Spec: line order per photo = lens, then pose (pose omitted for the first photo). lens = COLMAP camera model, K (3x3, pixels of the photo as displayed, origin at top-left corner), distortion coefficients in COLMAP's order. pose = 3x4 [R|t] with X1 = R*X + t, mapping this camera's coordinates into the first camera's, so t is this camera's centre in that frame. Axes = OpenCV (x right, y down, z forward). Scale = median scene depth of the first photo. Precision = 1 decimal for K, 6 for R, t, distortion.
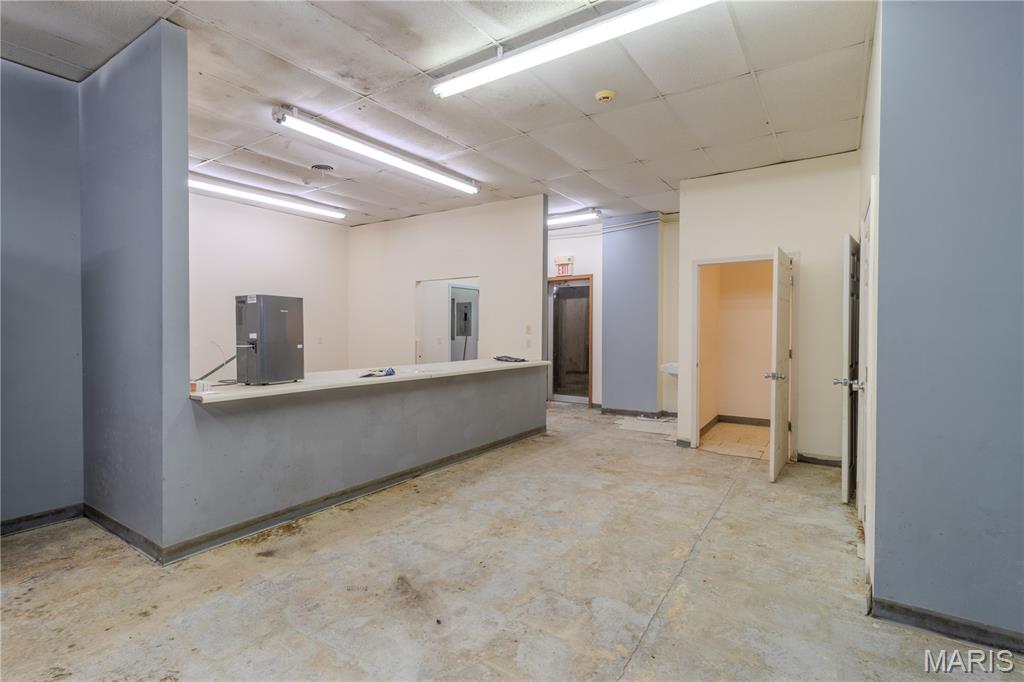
lens RADIAL K [[480.9, 0, 514.8], [0, 480.9, 337.1], [0, 0, 1]] dist [0.012391, 0.007901]
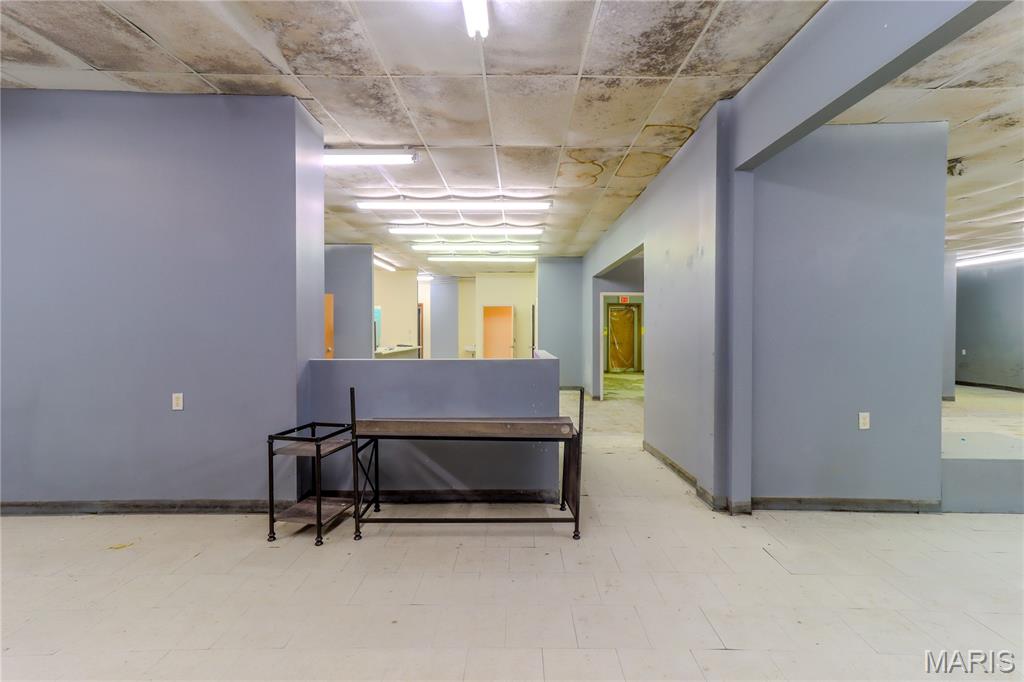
lens RADIAL K [[480.9, 0, 523.5], [0, 480.9, 338.1], [0, 0, 1]] dist [0.012391, 0.007901]
pose [[0.824837, -0.015070, 0.565169, -0.857147], [0.012593, 0.999886, 0.008284, 0.000972], [-0.565230, 0.000284, 0.824933, -1.182958]]
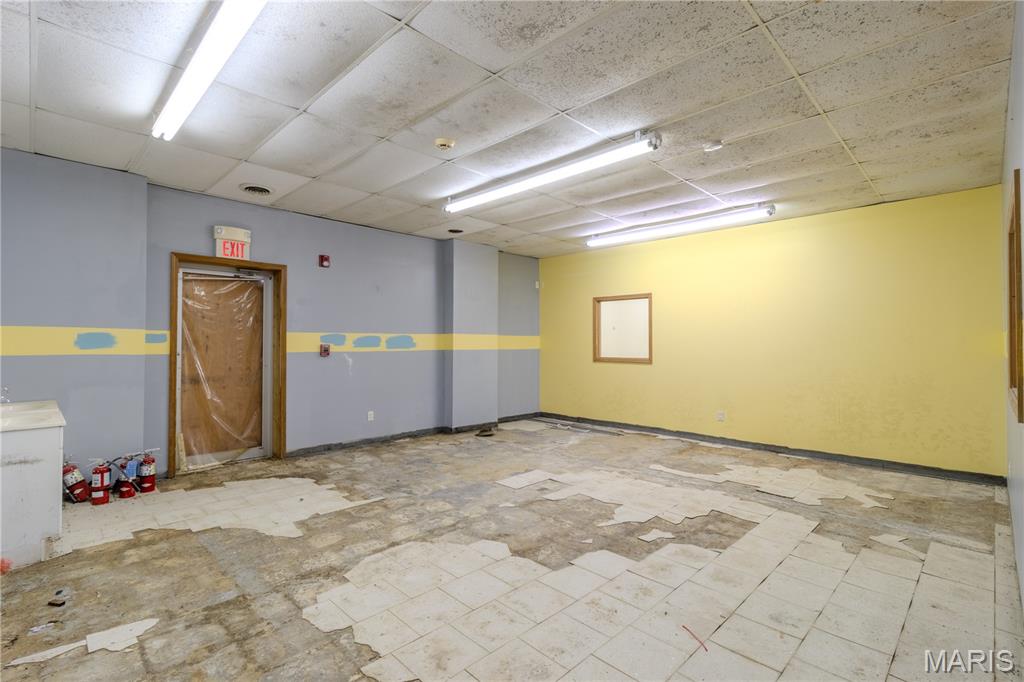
lens RADIAL K [[480.9, 0, 509.0], [0, 480.9, 342.0], [0, 0, 1]] dist [0.012391, 0.007901]
pose [[0.206476, 0.001540, 0.978450, 0.379469], [0.009970, 0.999944, -0.003678, -0.001755], [-0.978401, 0.010514, 0.206449, 0.052657]]
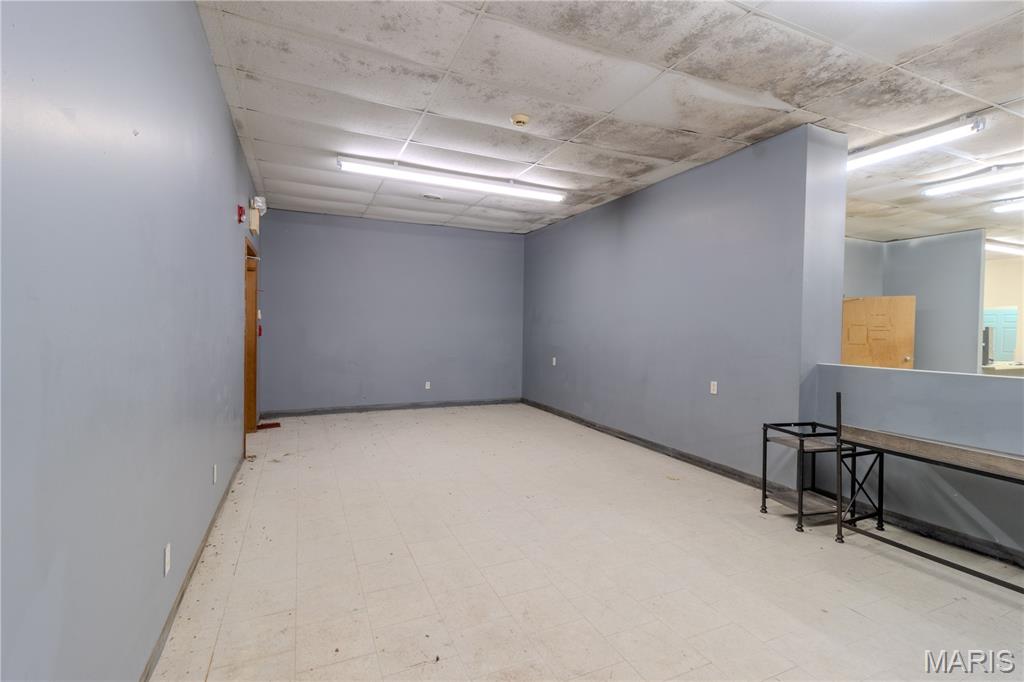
lens RADIAL K [[480.9, 0, 517.7], [0, 480.9, 332.7], [0, 0, 1]] dist [0.012391, 0.007901]
pose [[0.858449, 0.008623, -0.512826, -0.740882], [-0.016622, 0.999801, -0.011013, 0.002493], [0.512629, 0.017978, 0.858422, -1.298055]]
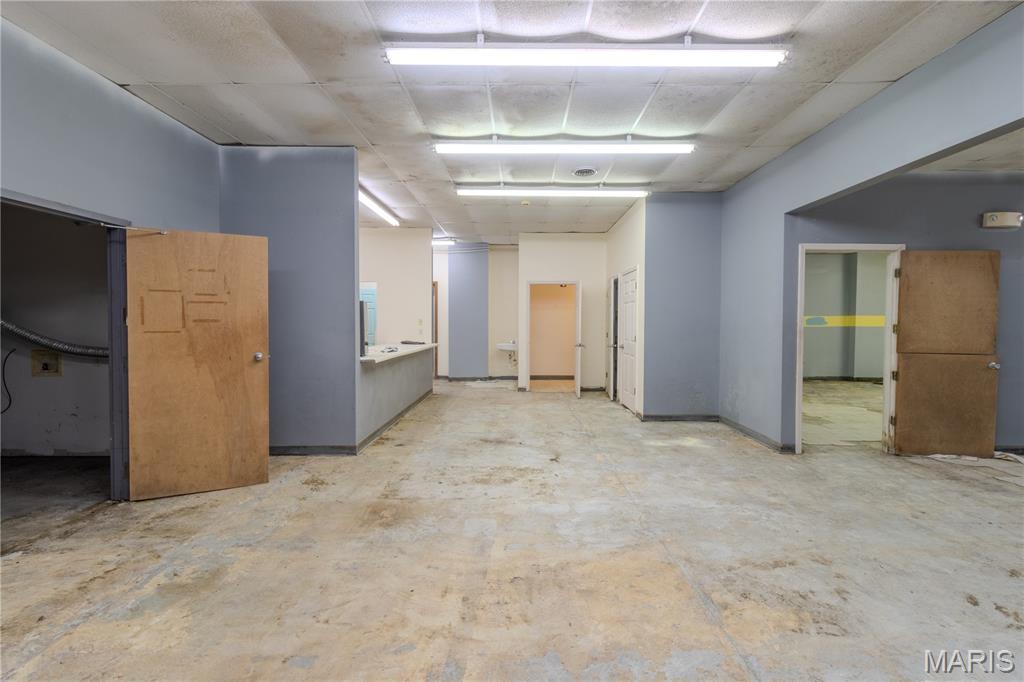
lens RADIAL K [[480.9, 0, 527.0], [0, 480.9, 339.4], [0, 0, 1]] dist [0.012391, 0.007901]
pose [[0.823339, -0.022892, 0.567089, -0.580763], [0.009790, 0.999610, 0.026138, 0.001807], [-0.567466, -0.015968, 0.823242, -0.386487]]
